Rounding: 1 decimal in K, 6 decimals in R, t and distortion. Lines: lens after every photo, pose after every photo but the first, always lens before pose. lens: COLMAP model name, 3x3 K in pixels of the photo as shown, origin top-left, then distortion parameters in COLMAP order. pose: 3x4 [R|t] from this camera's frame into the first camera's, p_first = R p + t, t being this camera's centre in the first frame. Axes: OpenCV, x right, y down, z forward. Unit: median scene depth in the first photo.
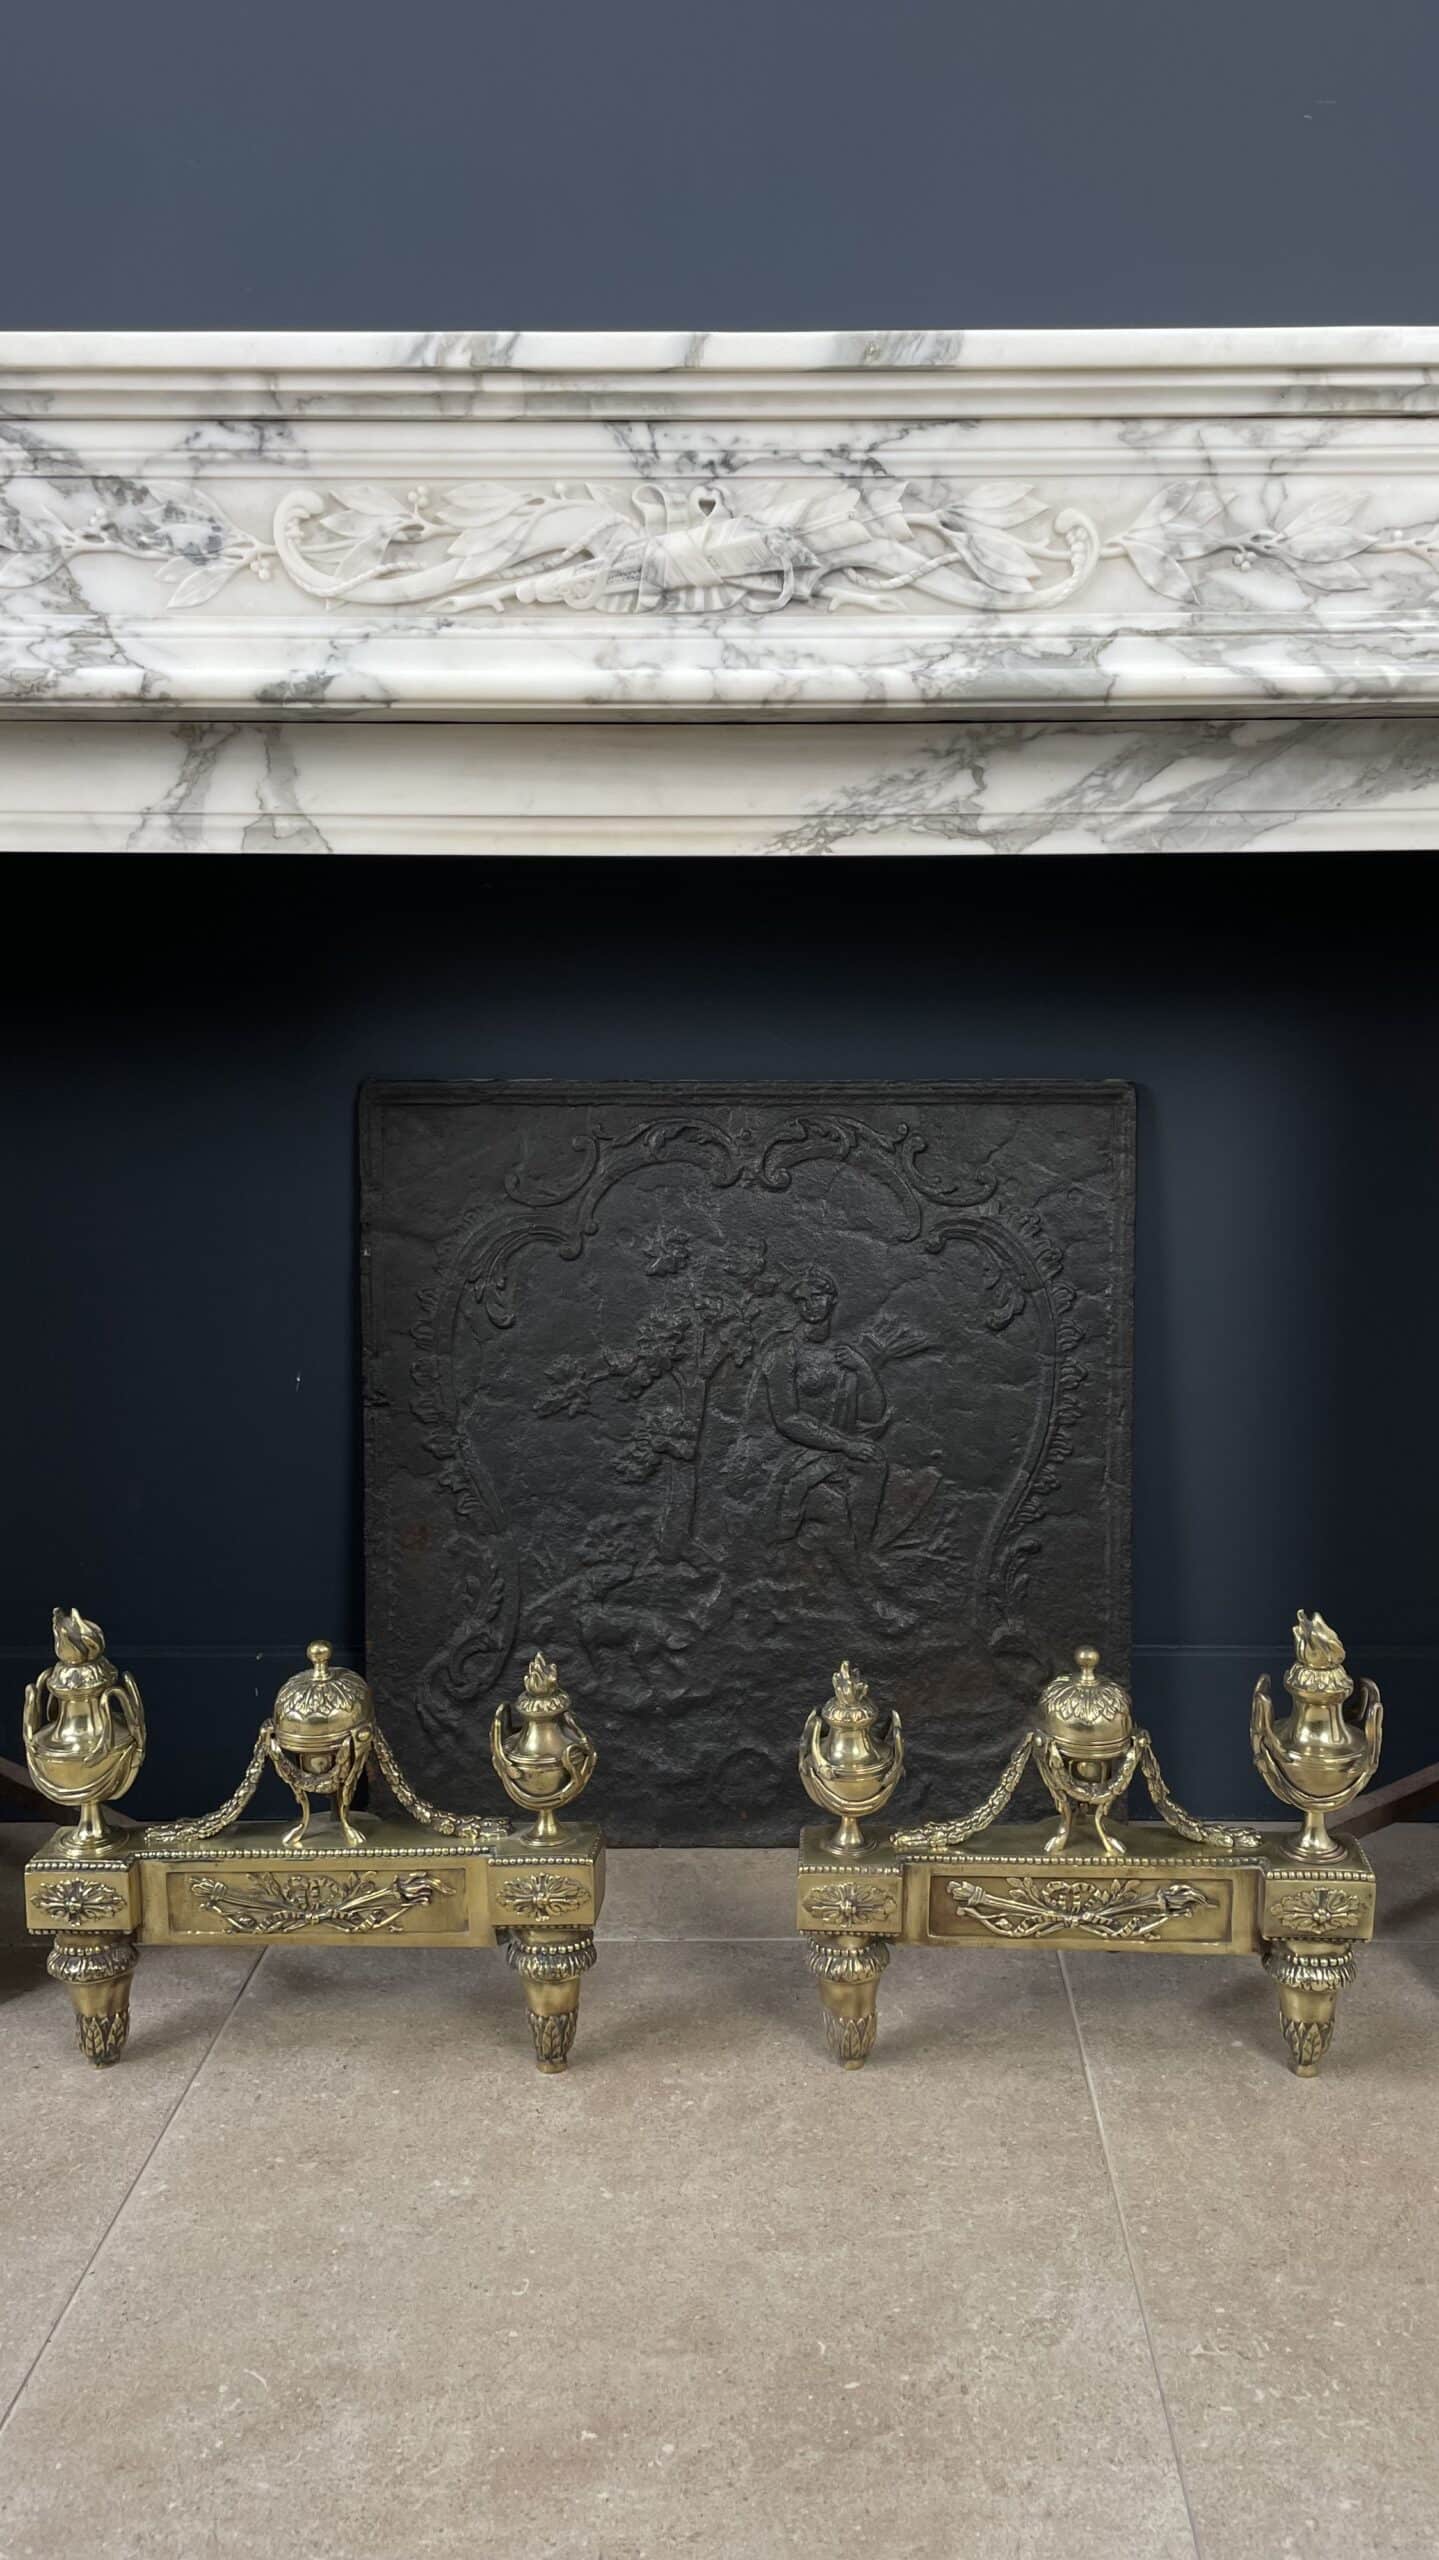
lens RADIAL K [[1956.1, 0, 810.1], [0, 1956.1, 1264.9], [0, 0, 1]] dist [0.093086, -0.133959]
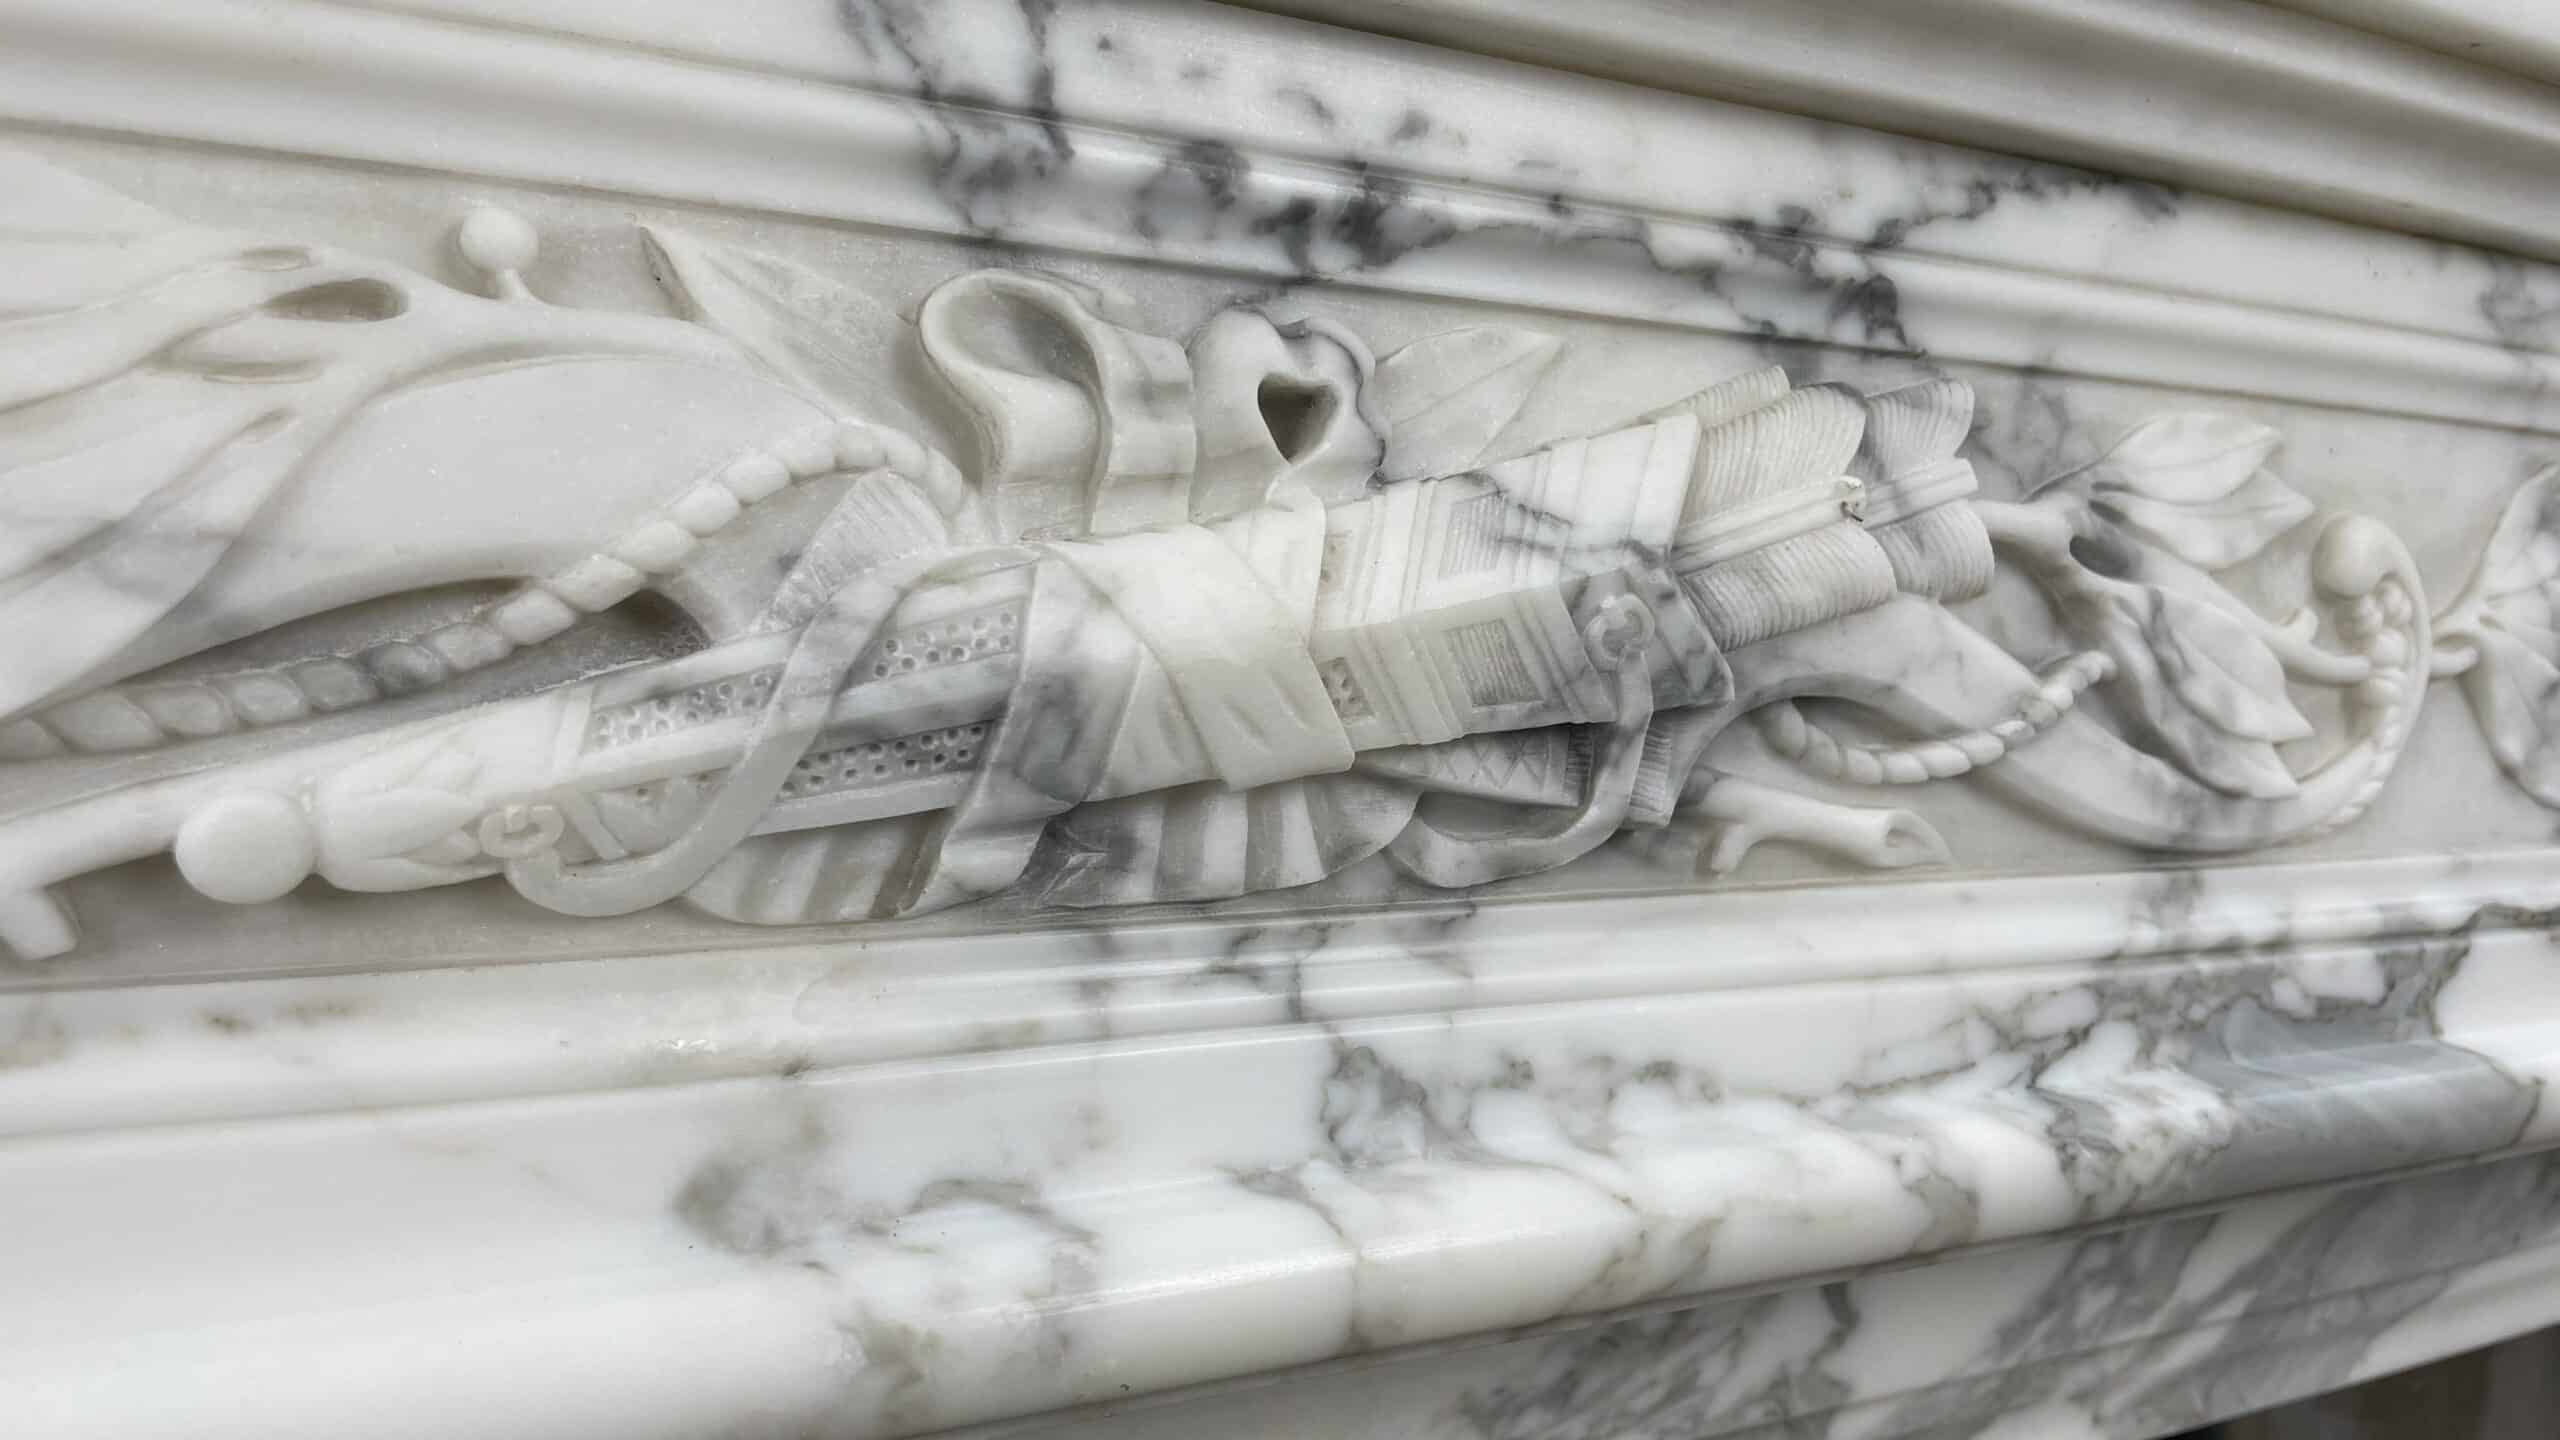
lens RADIAL K [[1980.1, 0, 1284.2], [0, 1980.1, 700.2], [0, 0, 1]] dist [0.087709, -0.134681]
pose [[0.868431, 0.008148, 0.495742, -0.150403], [0.068603, 0.988273, -0.136421, -0.322916], [-0.491040, 0.152482, 0.857688, 0.820235]]
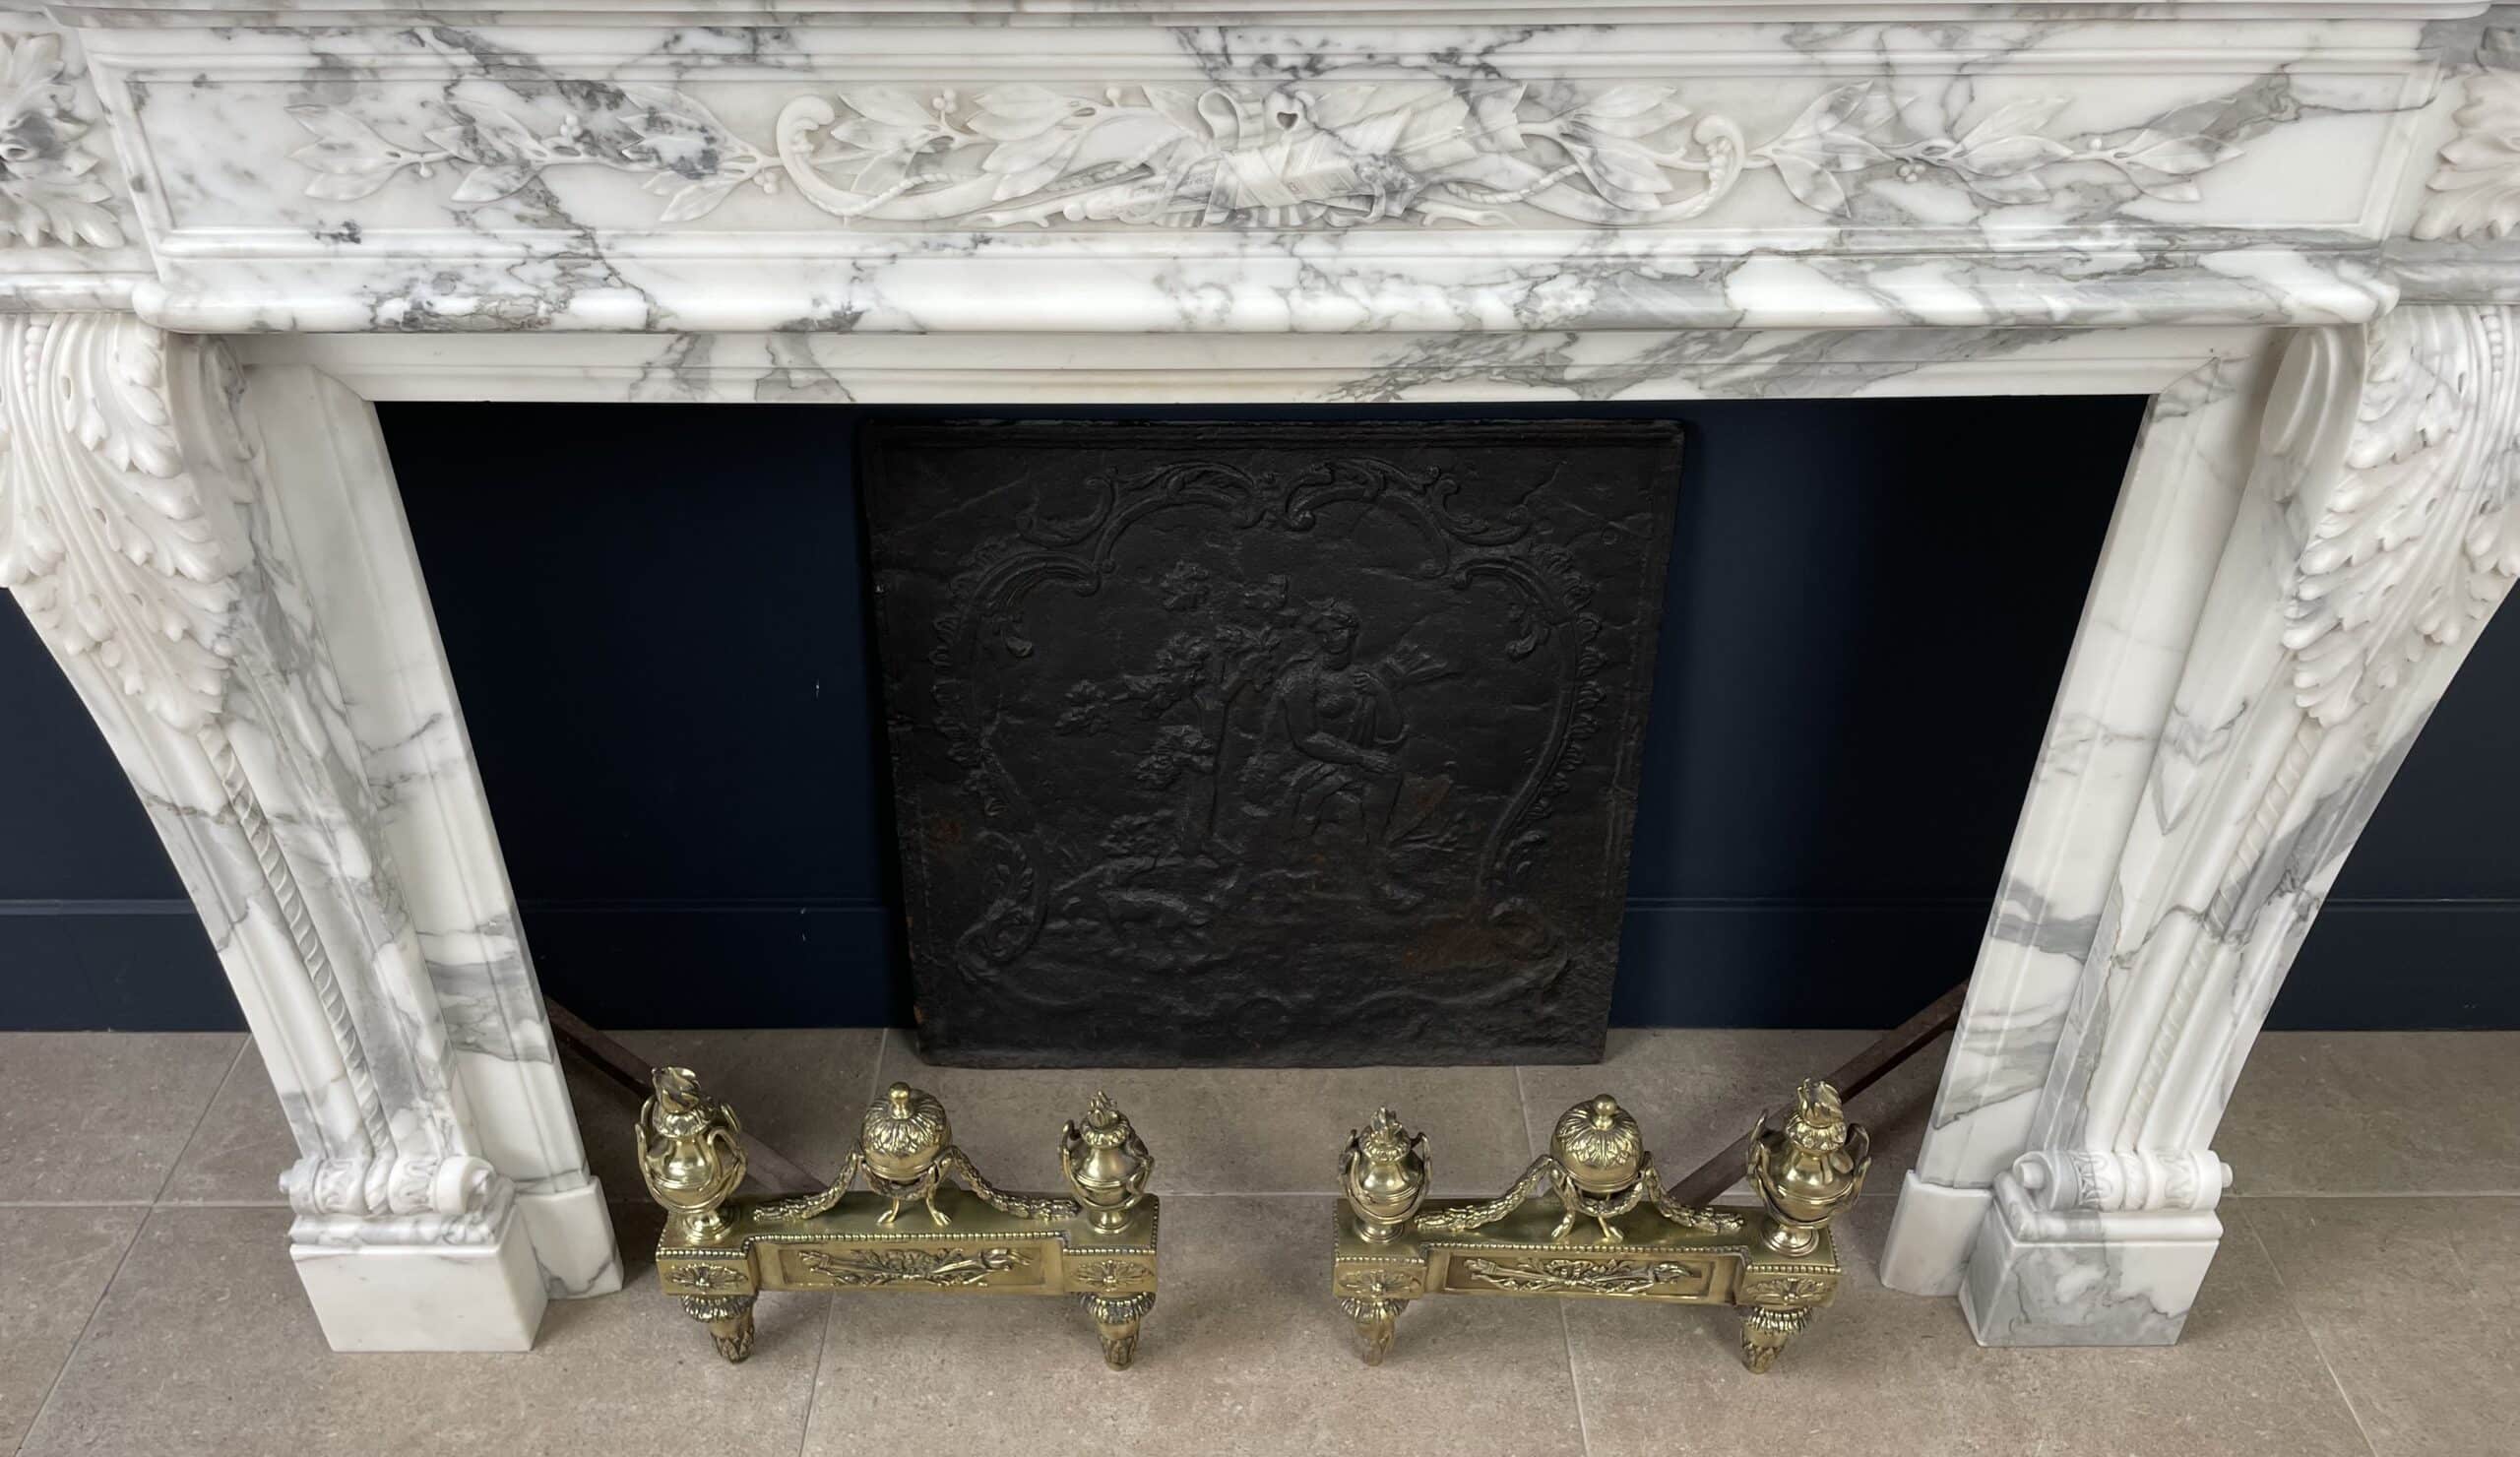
lens RADIAL K [[1960.8, 0, 1219.1], [0, 1960.8, 723.1], [0, 0, 1]] dist [0.081195, -0.109322]
pose [[0.999974, -0.003858, 0.006145, -0.086293], [0.000767, 0.898363, 0.439253, -0.516016], [-0.007215, -0.439237, 0.898342, 0.123576]]
